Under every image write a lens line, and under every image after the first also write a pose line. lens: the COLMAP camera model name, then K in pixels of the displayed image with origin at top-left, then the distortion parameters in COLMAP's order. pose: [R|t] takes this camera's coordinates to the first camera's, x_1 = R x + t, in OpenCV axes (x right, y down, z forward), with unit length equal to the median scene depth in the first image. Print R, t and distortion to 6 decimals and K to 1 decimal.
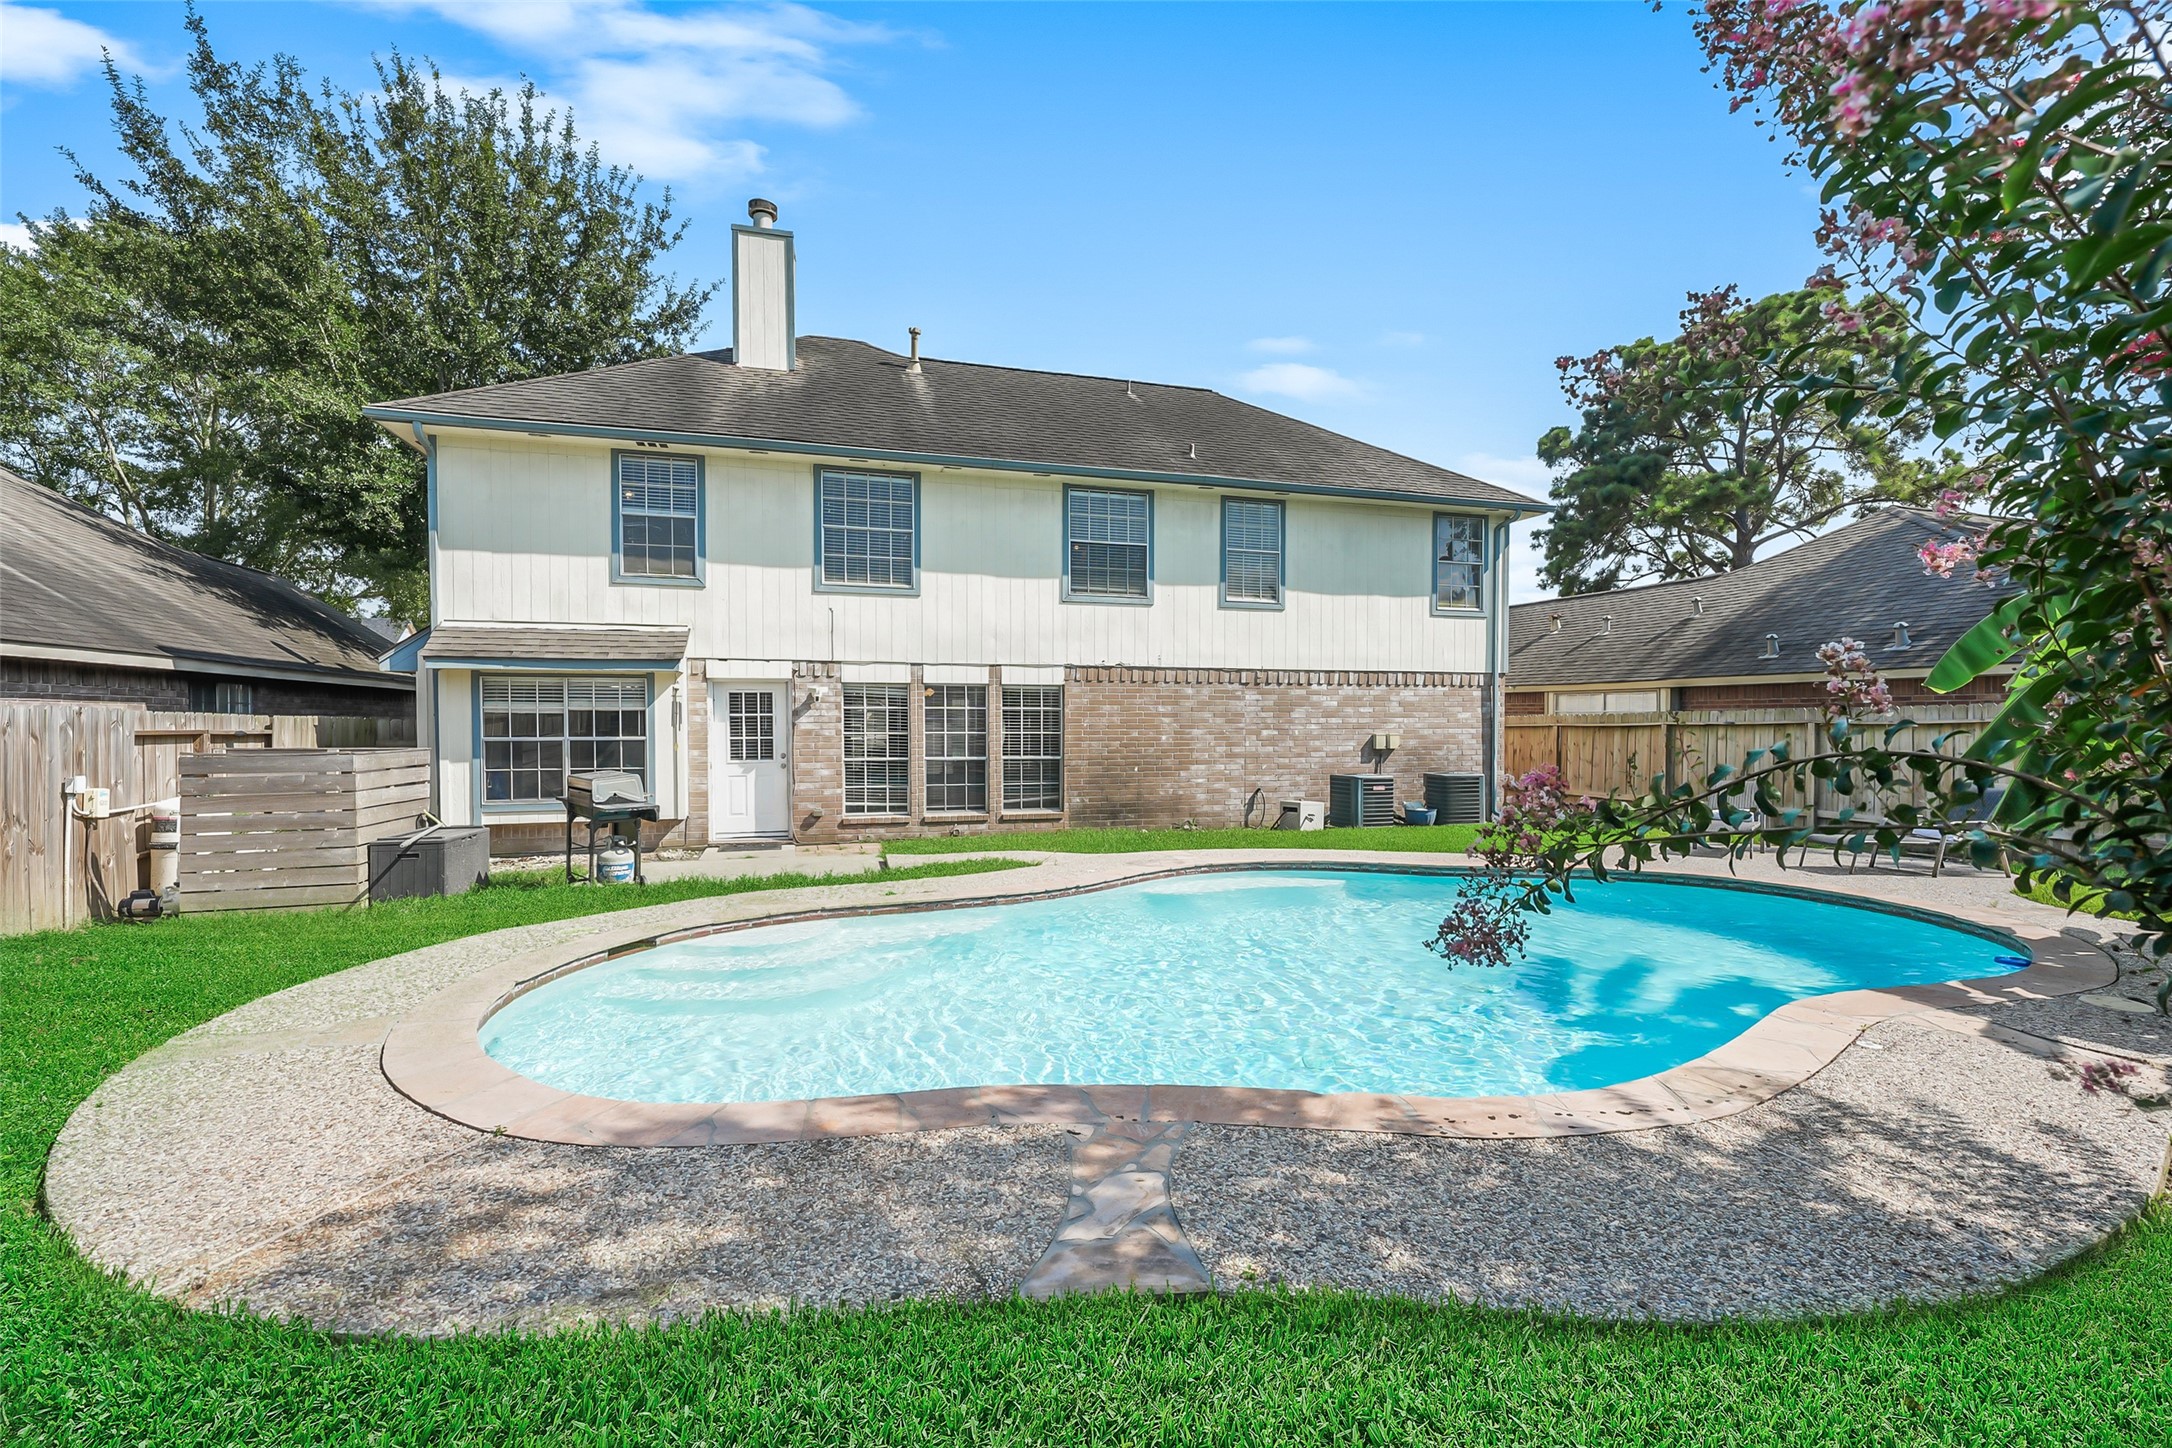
lens RADIAL K [[944.9, 0, 1083.1], [0, 944.9, 706.5], [0, 0, 1]] dist [-0.001860, -0.000138]
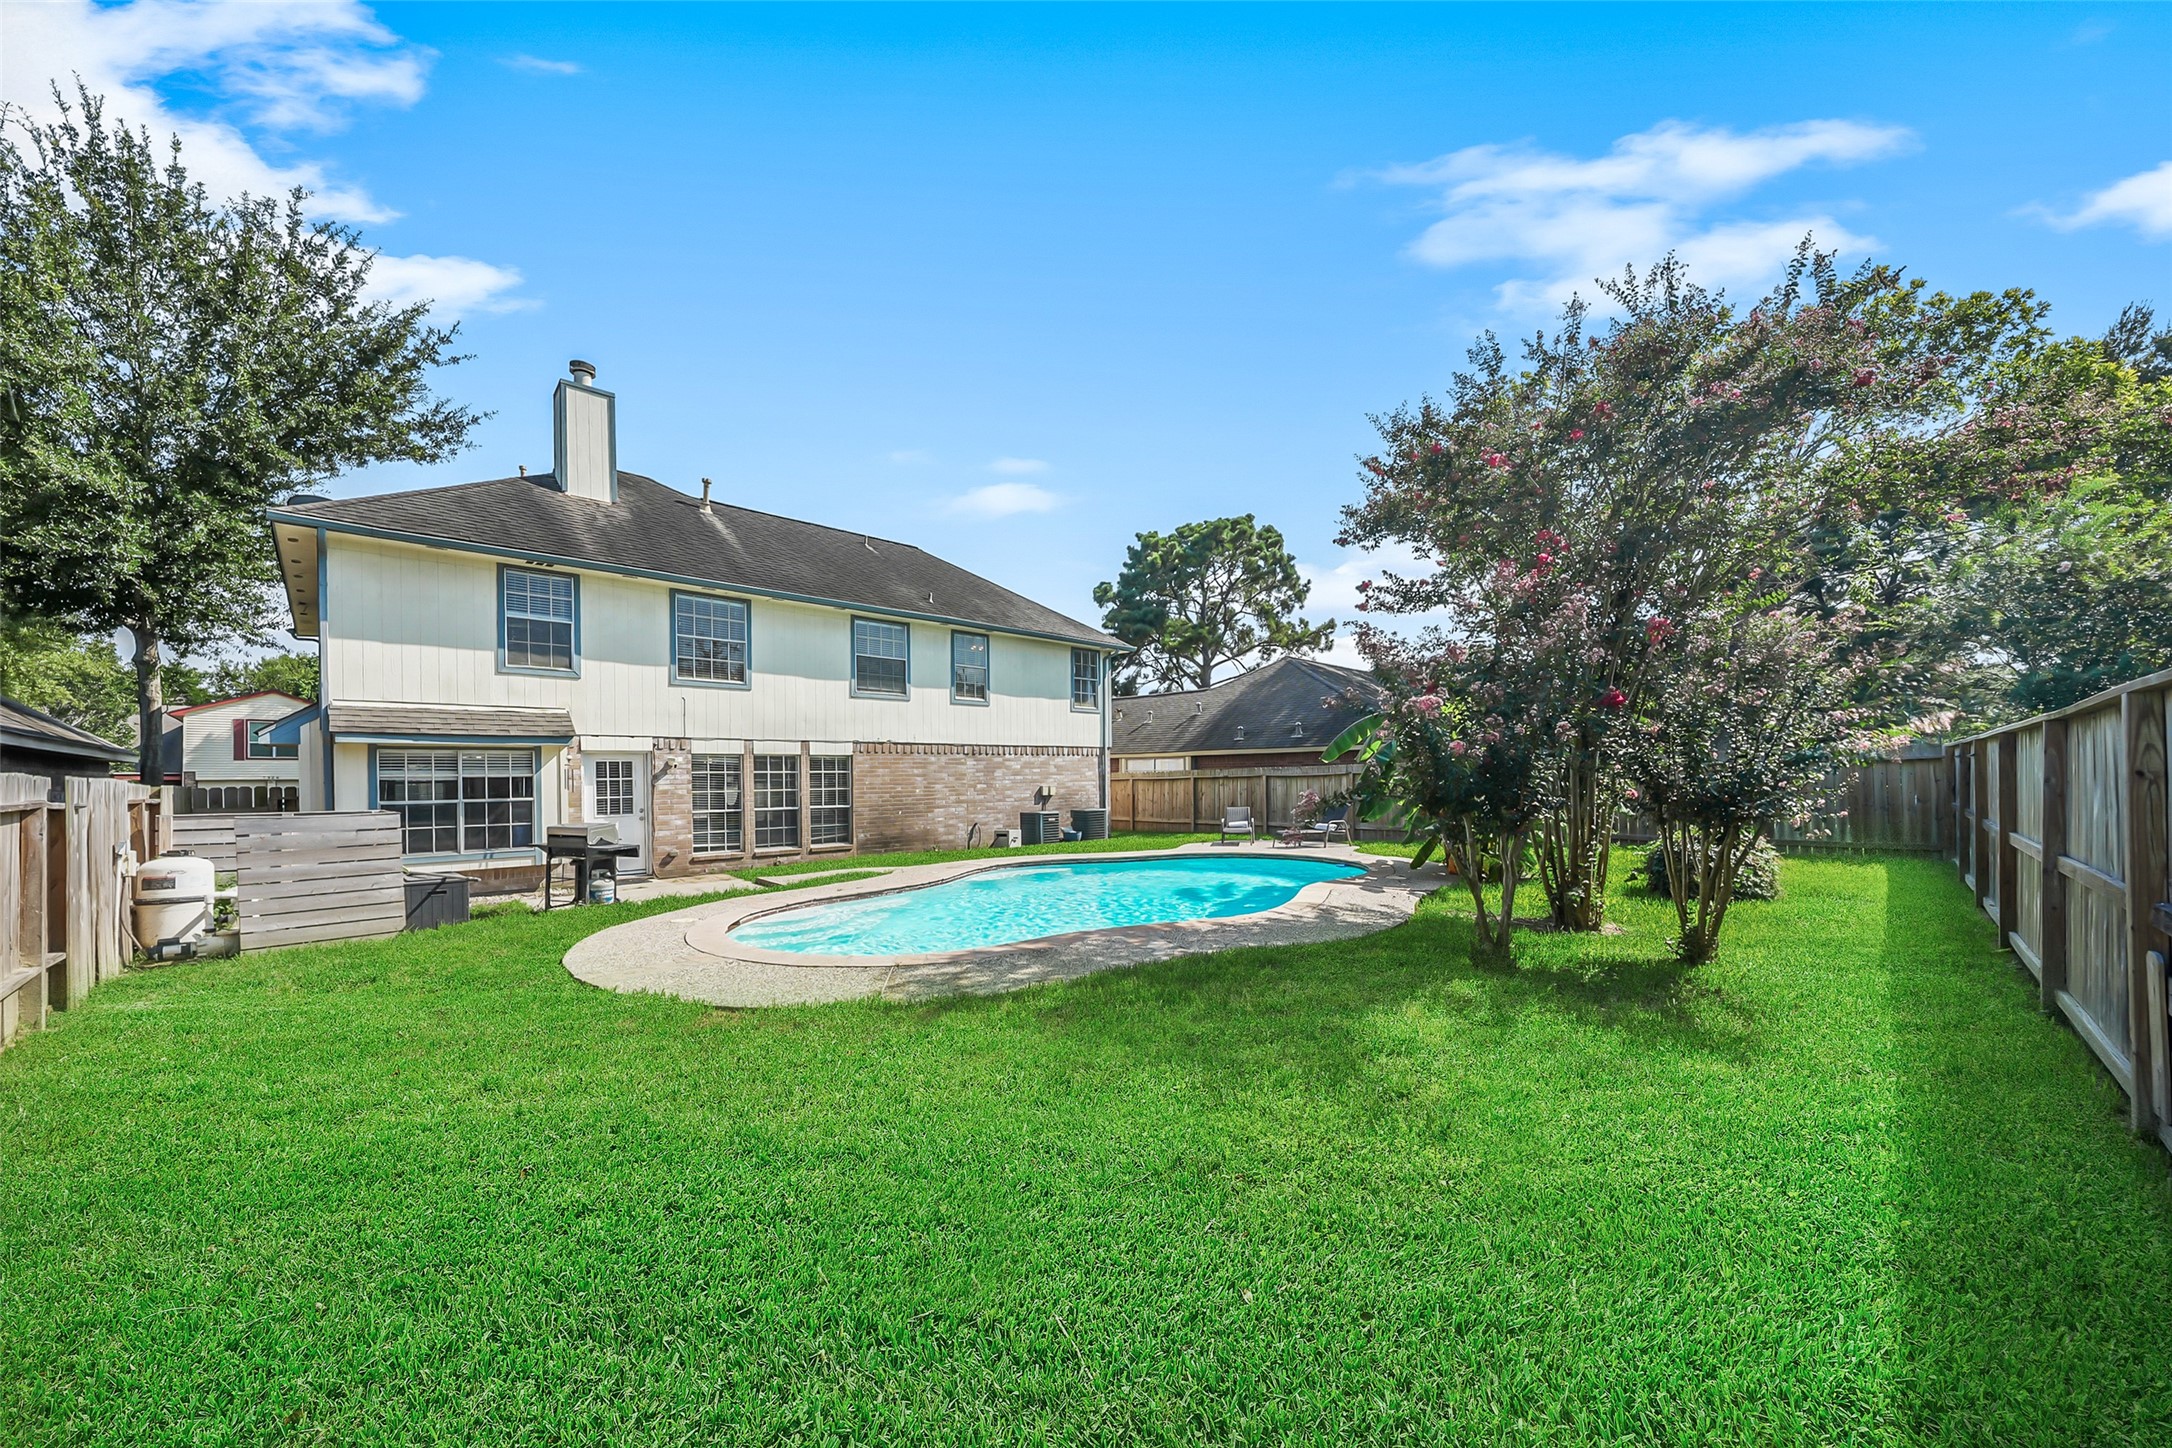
lens RADIAL K [[753.3, 0, 1086.0], [0, 753.3, 724.0], [0, 0, 1]] dist [-0.000263, -0.000058]
pose [[0.891859, 0.018801, 0.451923, -0.220998], [0.007024, 0.998440, -0.055398, -0.004075], [-0.452259, 0.052582, 0.890335, -0.176792]]
